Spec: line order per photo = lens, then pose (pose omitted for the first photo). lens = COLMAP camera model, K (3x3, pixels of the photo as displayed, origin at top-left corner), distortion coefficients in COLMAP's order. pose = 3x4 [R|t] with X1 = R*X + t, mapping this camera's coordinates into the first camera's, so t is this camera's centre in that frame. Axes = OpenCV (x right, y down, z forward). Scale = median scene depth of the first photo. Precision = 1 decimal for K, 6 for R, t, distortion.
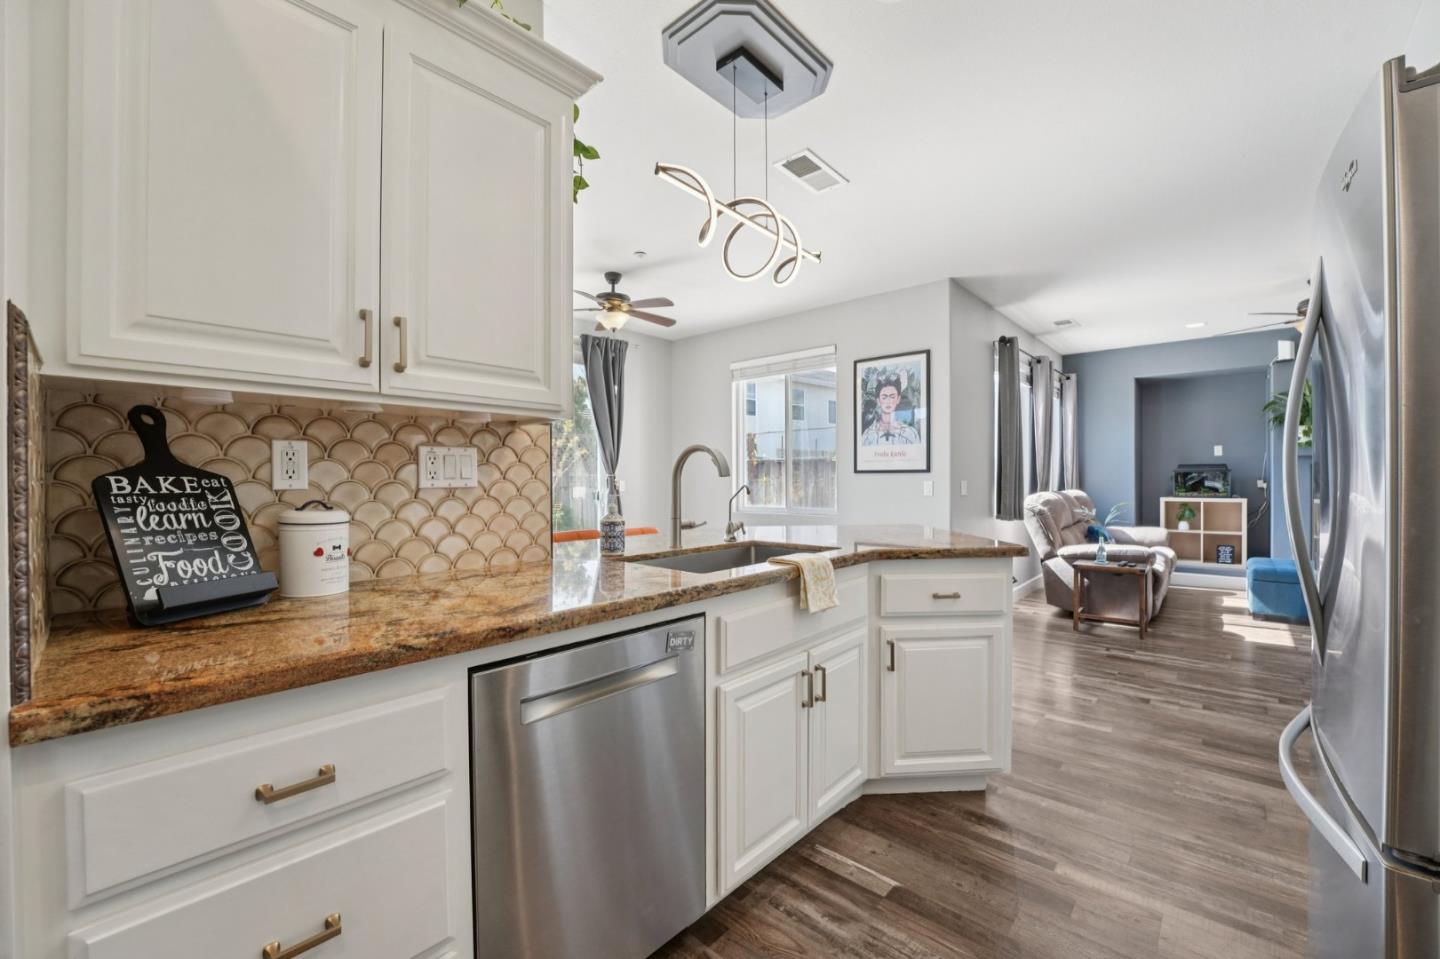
lens RADIAL K [[585.8, 0, 718.2], [0, 585.8, 483.6], [0, 0, 1]] dist [-0.030598, 0.003339]
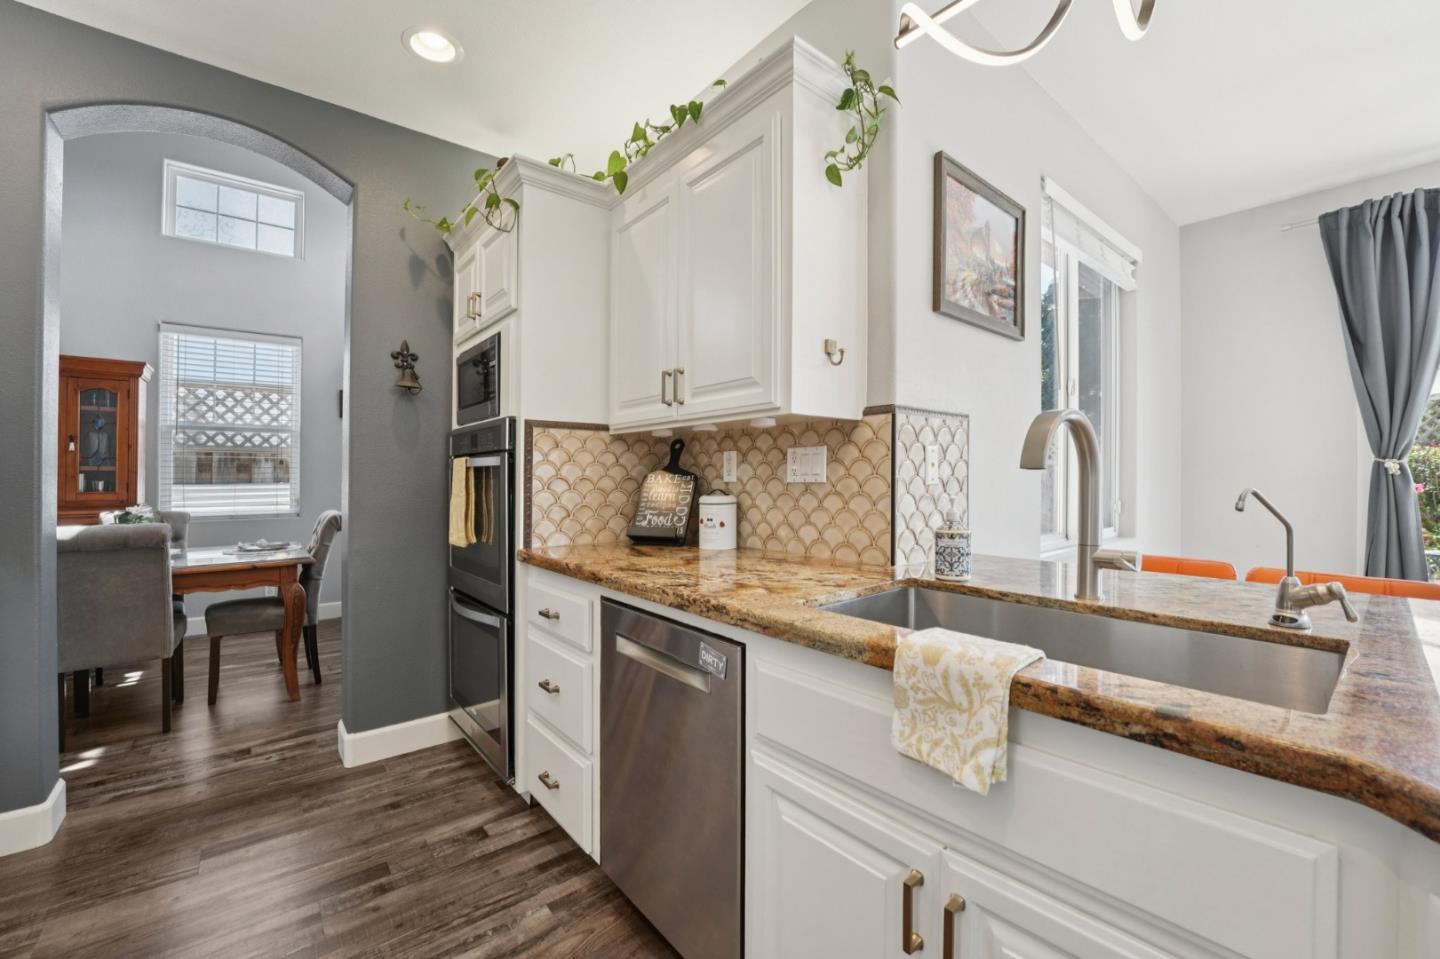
lens RADIAL K [[585.8, 0, 717.6], [0, 585.8, 473.5], [0, 0, 1]] dist [-0.030598, 0.003339]
pose [[-0.157351, -0.004310, -0.987533, 0.532731], [-0.004757, 0.999982, -0.003606, -0.004713], [0.987531, 0.004130, -0.157369, 0.760790]]
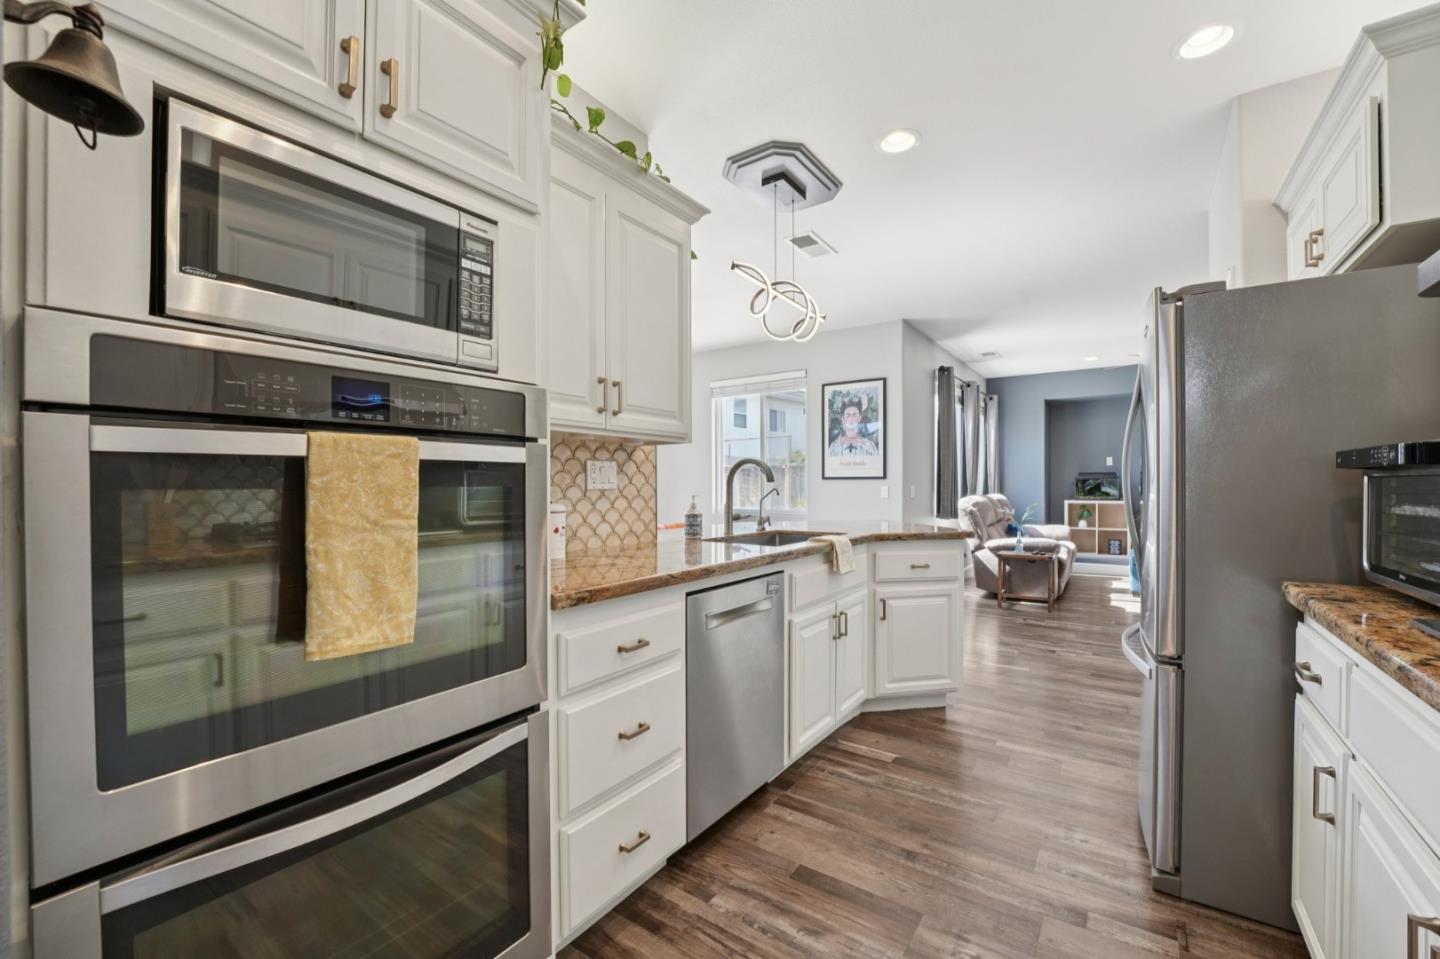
lens RADIAL K [[585.8, 0, 719.3], [0, 585.8, 489.3], [0, 0, 1]] dist [-0.030598, 0.003339]
pose [[0.993390, 0.000432, 0.114786, -0.256661], [-0.000437, 1.000000, 0.000018, 0.005094], [-0.114786, -0.000068, 0.993390, -0.352777]]
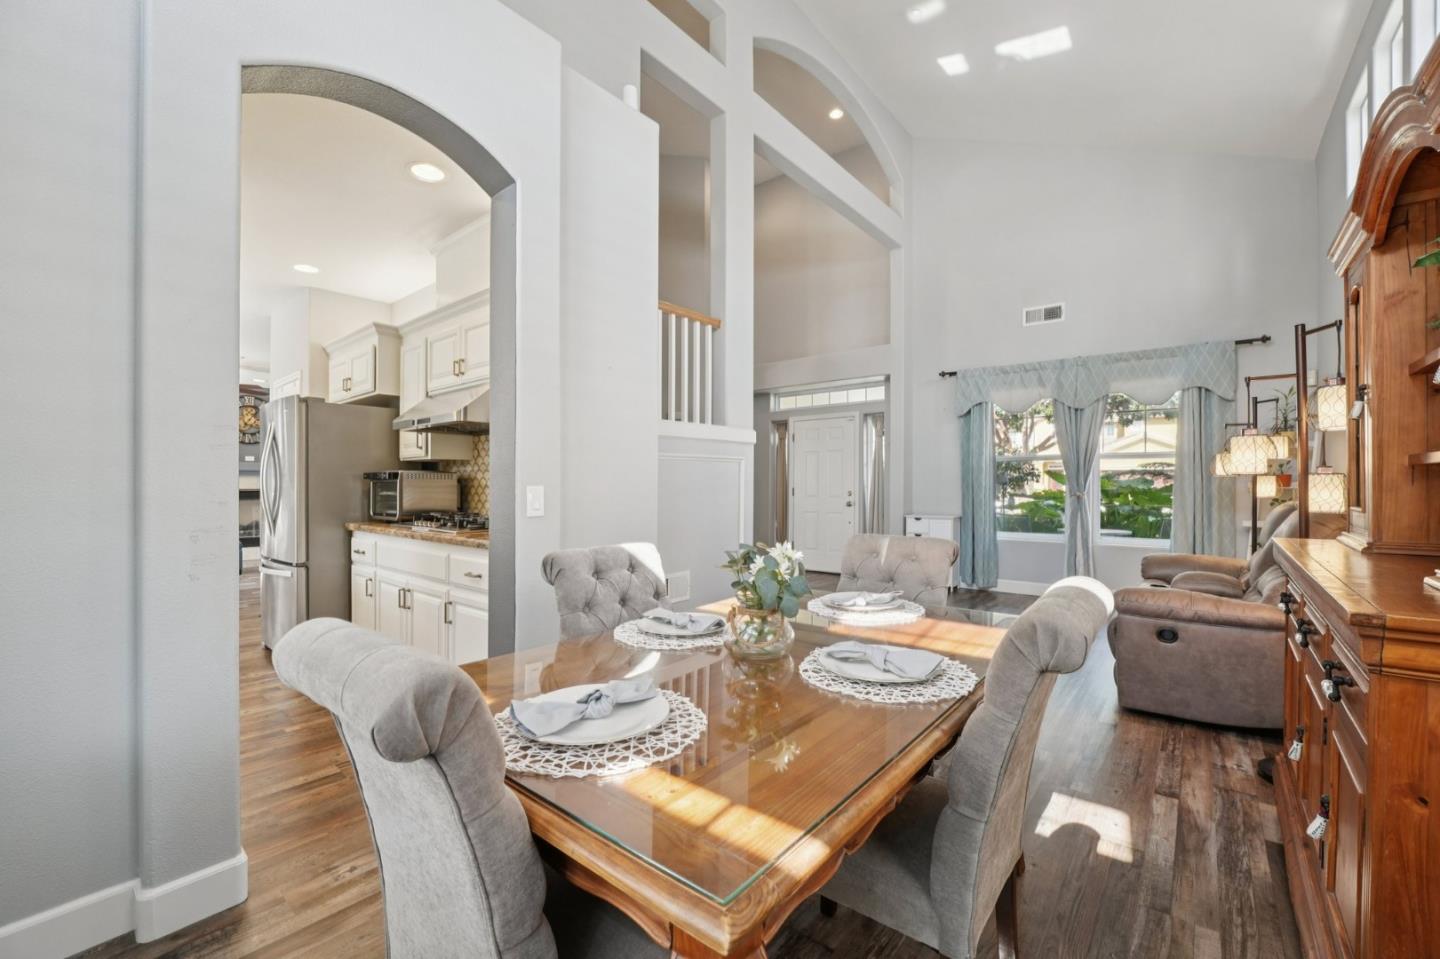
lens RADIAL K [[585.8, 0, 716.2], [0, 585.8, 479.9], [0, 0, 1]] dist [-0.030598, 0.003339]
pose [[-0.032271, 0.008133, 0.999446, -1.323365], [0.007711, 0.999939, -0.007888, 0.007418], [-0.999449, 0.007453, -0.032332, -0.832704]]
